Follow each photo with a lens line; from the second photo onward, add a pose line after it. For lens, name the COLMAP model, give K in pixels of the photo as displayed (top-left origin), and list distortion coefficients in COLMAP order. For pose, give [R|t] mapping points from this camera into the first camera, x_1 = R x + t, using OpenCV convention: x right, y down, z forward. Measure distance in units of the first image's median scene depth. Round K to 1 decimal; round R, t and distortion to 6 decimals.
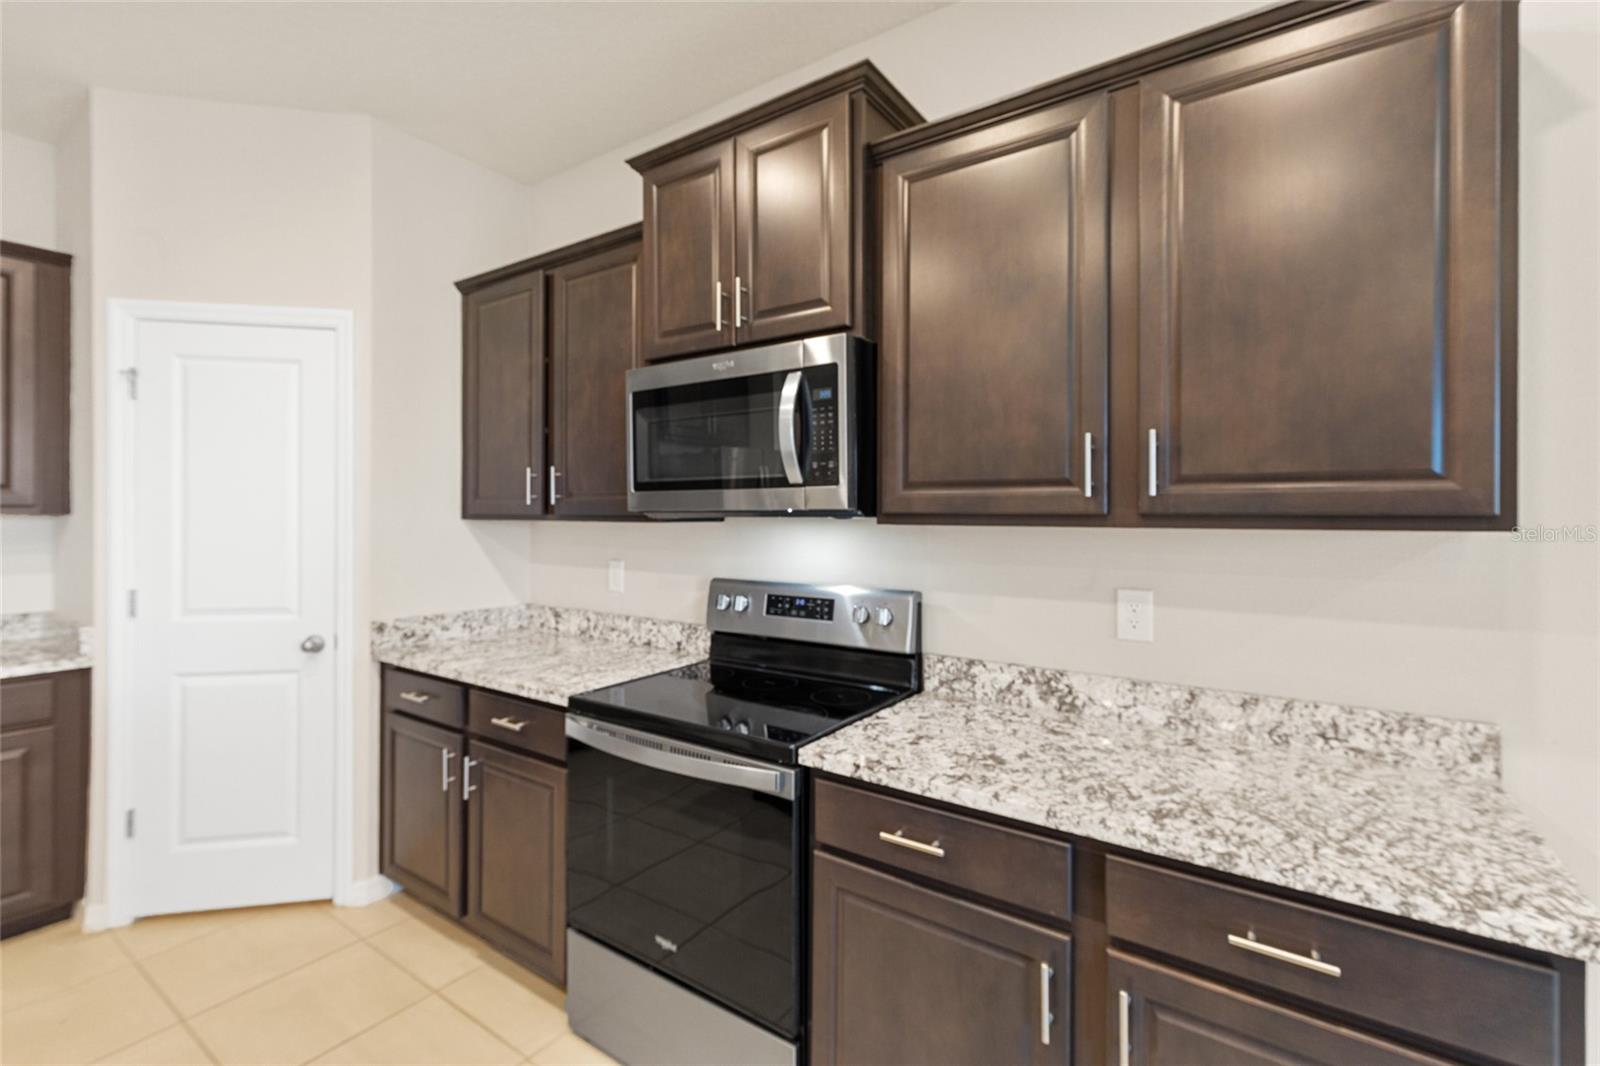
lens RADIAL K [[702.8, 0, 804.7], [0, 702.8, 513.5], [0, 0, 1]] dist [0.002988, -0.000269]
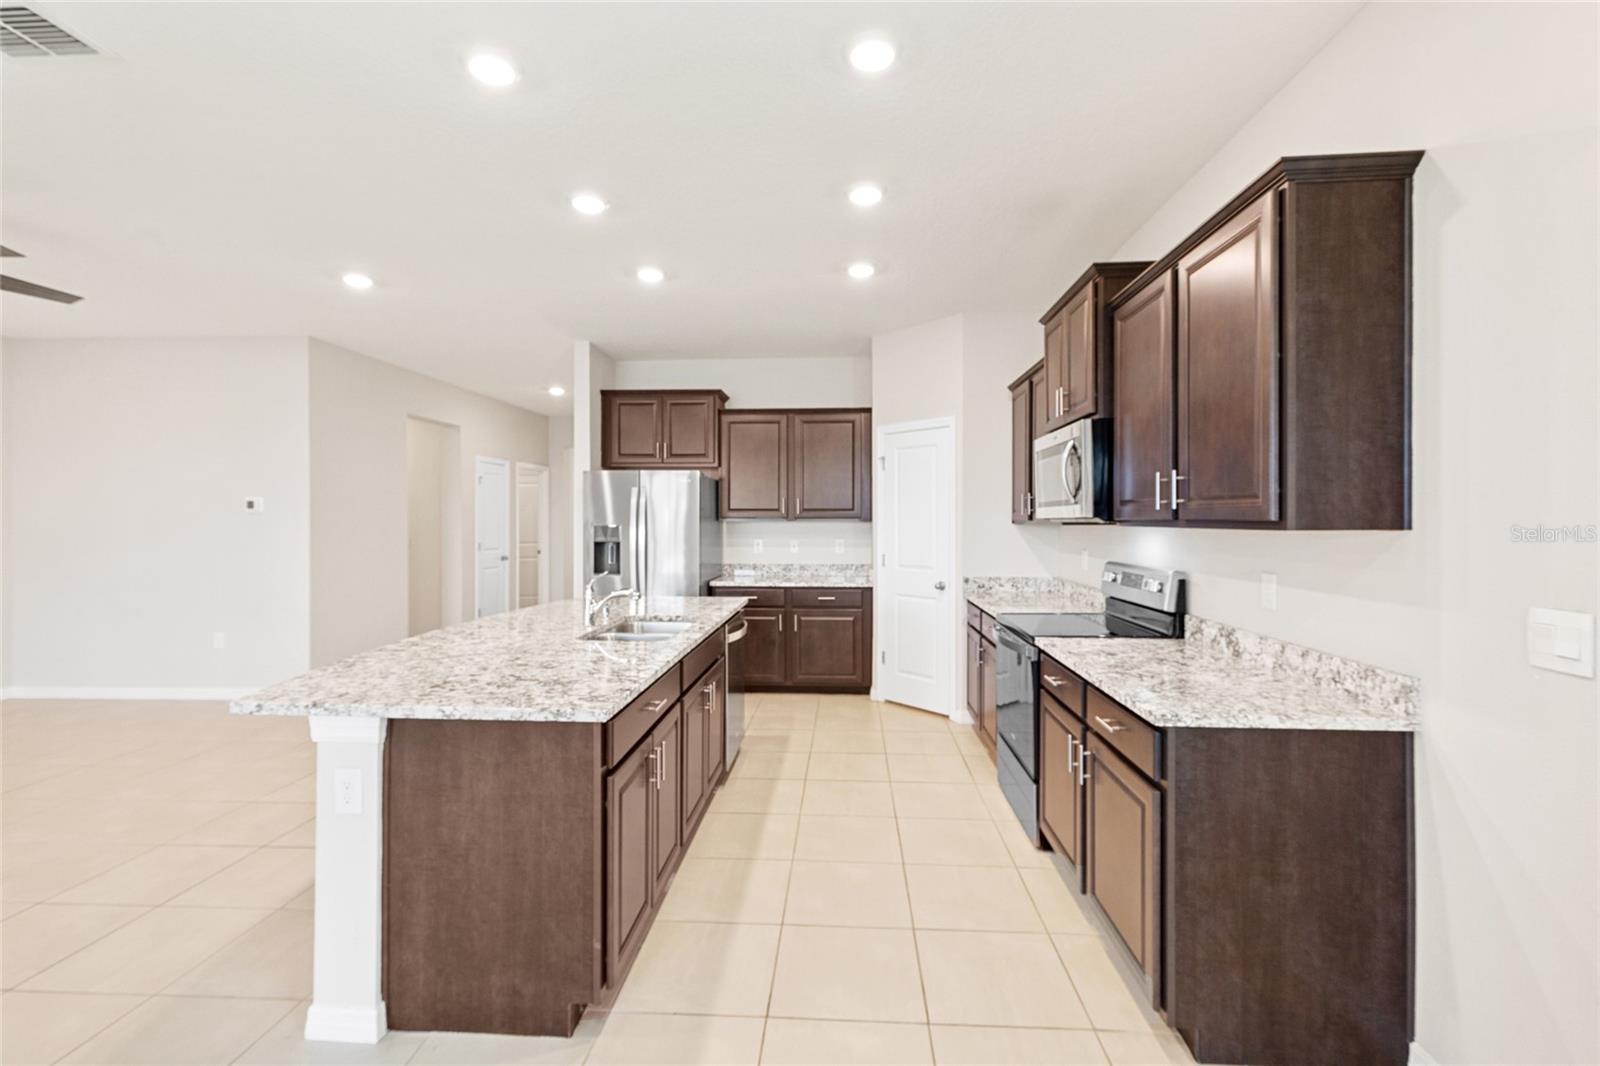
lens RADIAL K [[702.8, 0, 804.7], [0, 702.8, 513.5], [0, 0, 1]] dist [0.002988, -0.000269]
pose [[0.509160, -0.011511, -0.860595, 1.260887], [0.003954, 0.999931, -0.011035, 0.000854], [0.860663, 0.002216, 0.509170, -0.538367]]
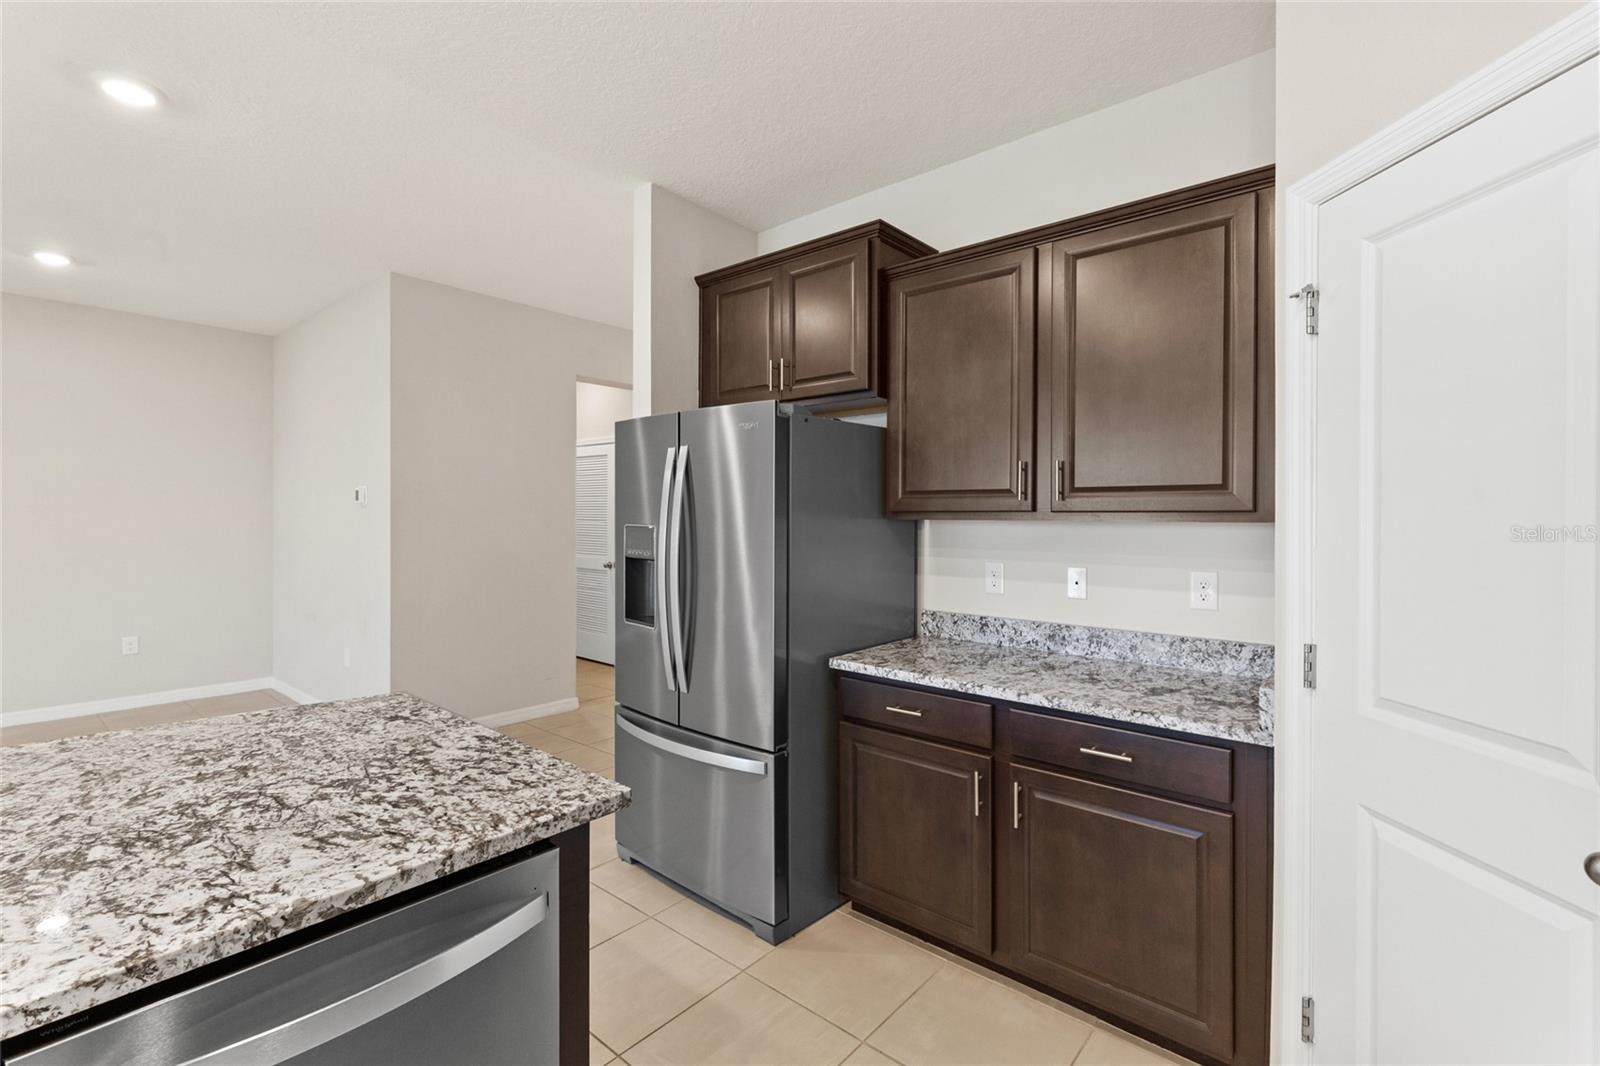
lens RADIAL K [[718.7, 0, 798.7], [0, 718.7, 522.7], [0, 0, 1]] dist [0.002150, -0.000216]
pose [[-0.104979, 0.005504, -0.994459, -0.412156], [0.001886, 0.999984, 0.005335, -0.005492], [0.994473, -0.001315, -0.104988, 0.910601]]
